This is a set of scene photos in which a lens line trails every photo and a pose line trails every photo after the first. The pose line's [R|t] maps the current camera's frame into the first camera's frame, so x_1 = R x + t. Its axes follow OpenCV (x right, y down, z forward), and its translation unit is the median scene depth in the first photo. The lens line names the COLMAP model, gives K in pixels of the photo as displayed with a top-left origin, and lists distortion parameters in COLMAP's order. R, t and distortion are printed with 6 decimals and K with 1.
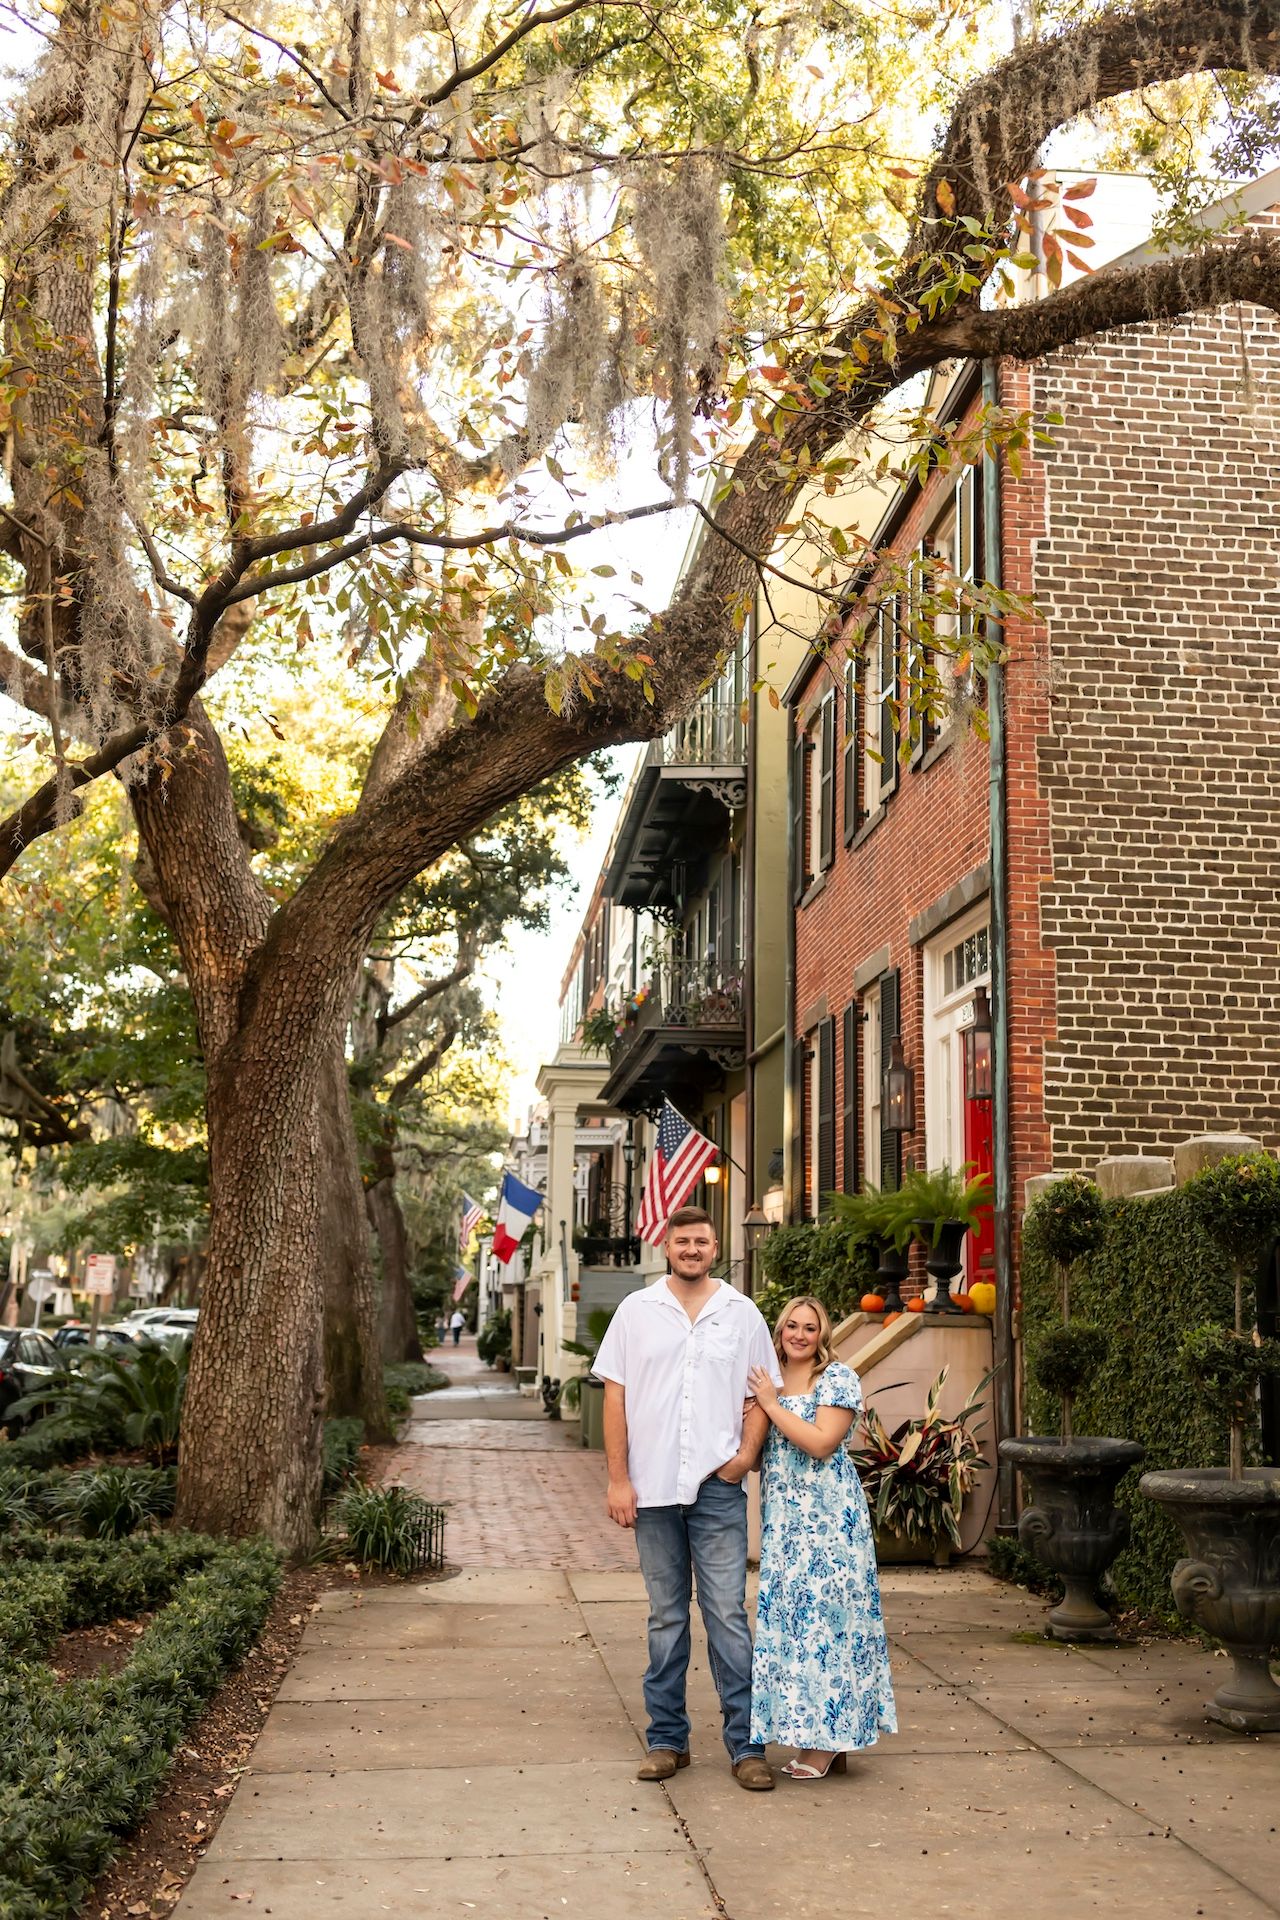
lens RADIAL K [[1899.1, 0, 628.9], [0, 1899.1, 953.7], [0, 0, 1]] dist [0.001925, 0.000312]
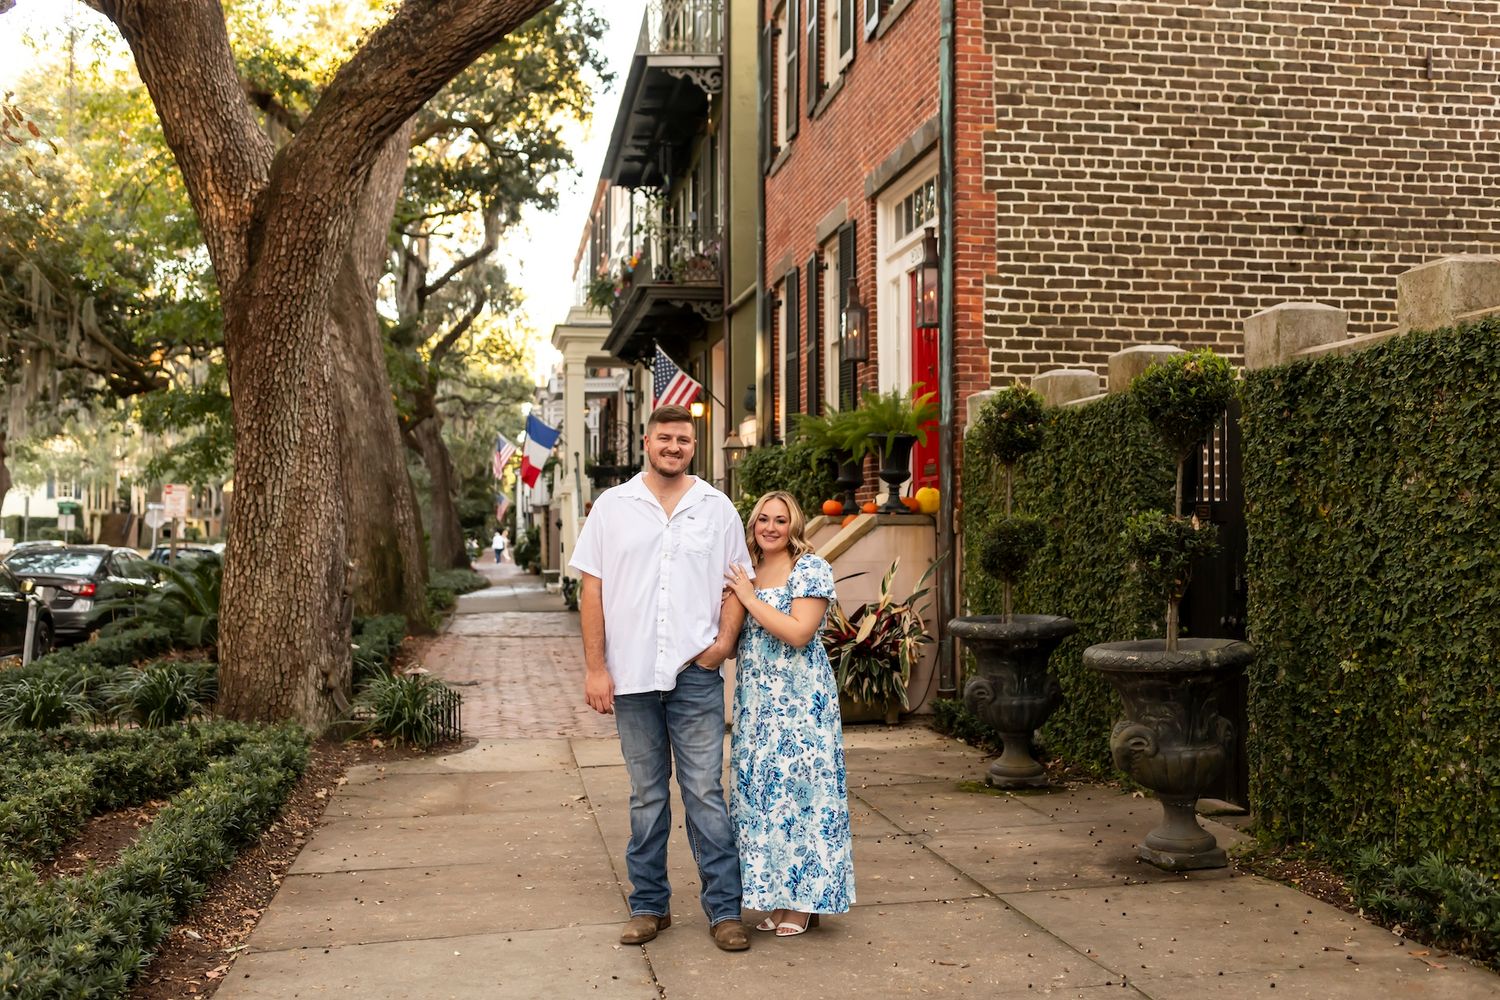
lens RADIAL K [[1506.8, 0, 745.8], [0, 1506.8, 542.6], [0, 0, 1]] dist [-0.000326, 0.002167]
pose [[0.997165, -0.023218, 0.071570, 0.008731], [0.008710, 0.980423, 0.196710, 0.024084], [-0.074736, -0.195529, 0.977846, 0.100727]]
